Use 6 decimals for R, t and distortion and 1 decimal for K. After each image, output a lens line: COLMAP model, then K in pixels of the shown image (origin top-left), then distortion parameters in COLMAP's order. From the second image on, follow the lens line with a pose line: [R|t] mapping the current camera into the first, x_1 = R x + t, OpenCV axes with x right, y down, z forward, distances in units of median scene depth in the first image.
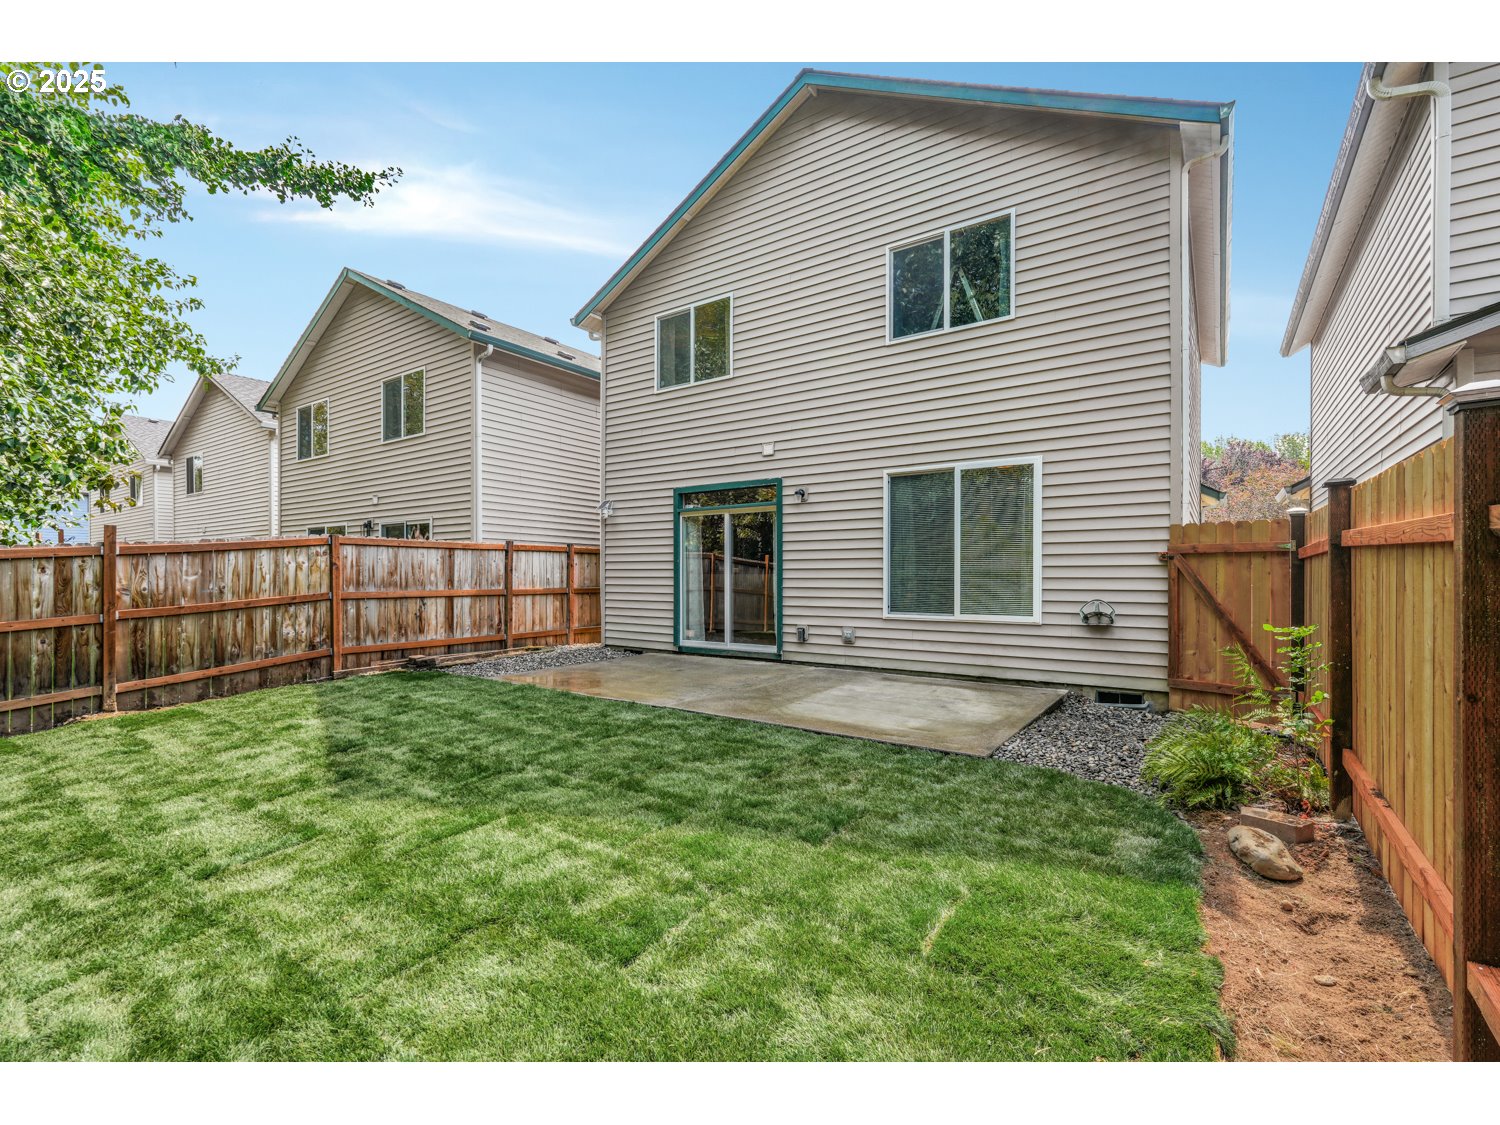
lens RADIAL K [[679.2, 0, 740.0], [0, 679.2, 574.7], [0, 0, 1]] dist [0.006884, 0.000785]
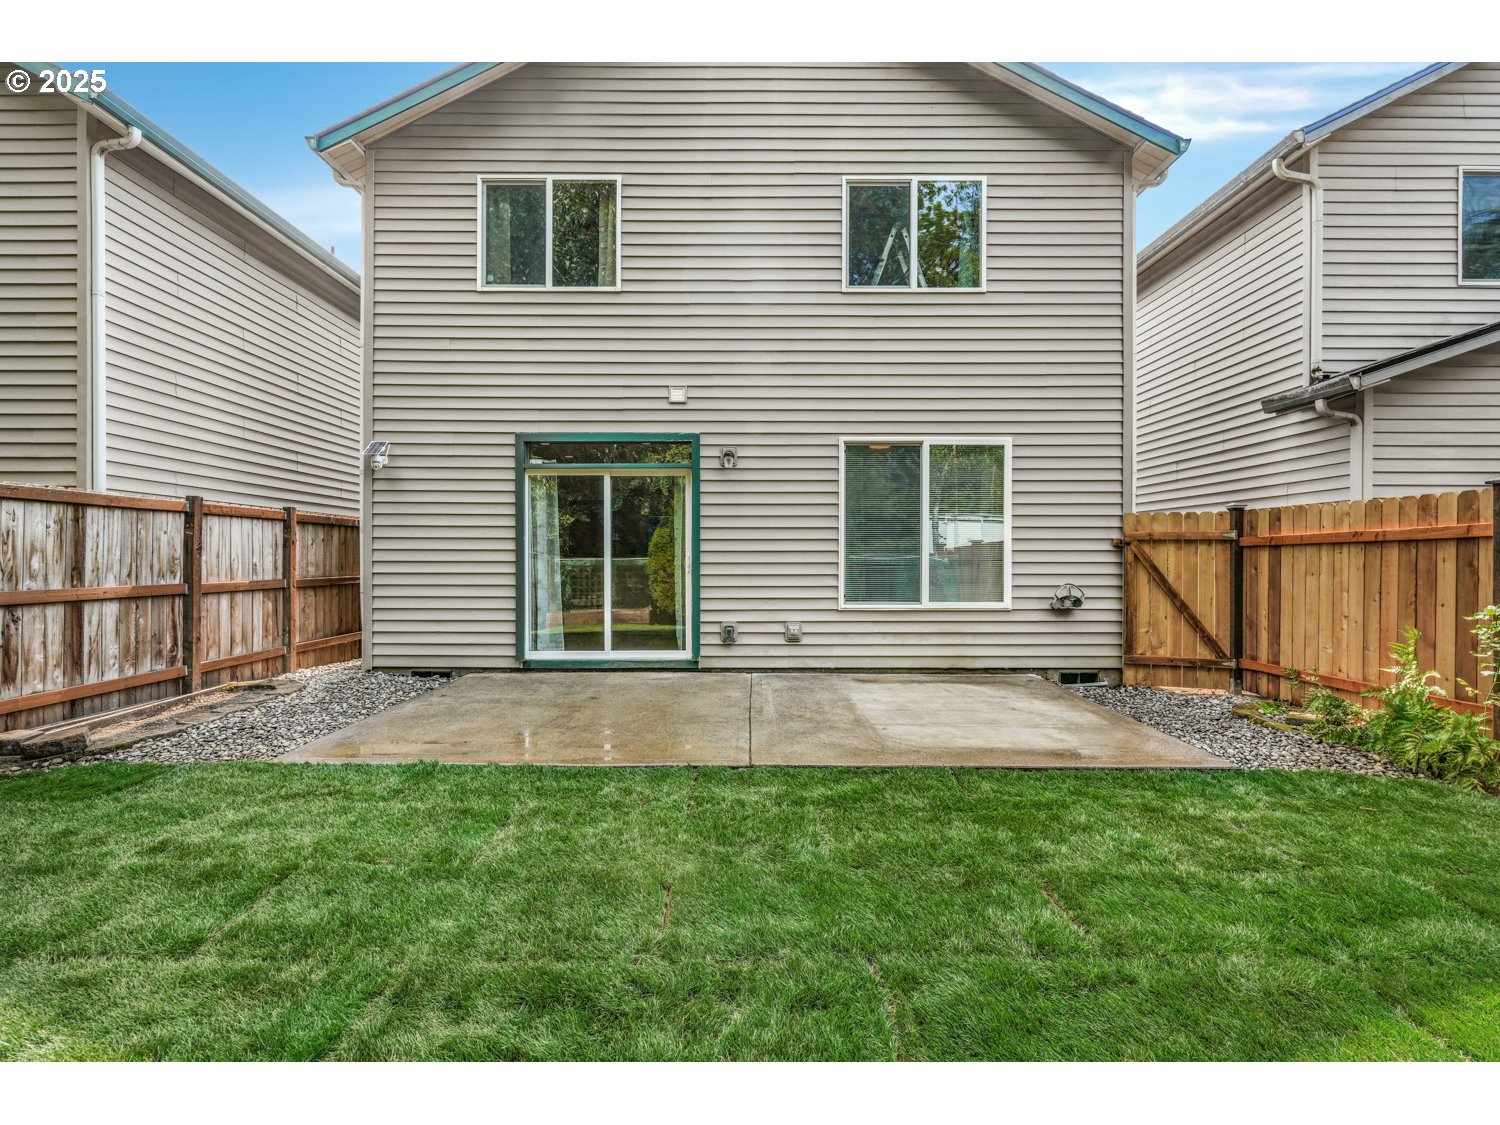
lens RADIAL K [[679.2, 0, 751.8], [0, 679.2, 556.0], [0, 0, 1]] dist [0.006884, 0.000785]
pose [[0.813723, 0.002887, 0.581245, -0.318326], [-0.002156, 0.999996, -0.001948, -0.001273], [-0.581249, 0.000332, 0.813726, 0.310213]]
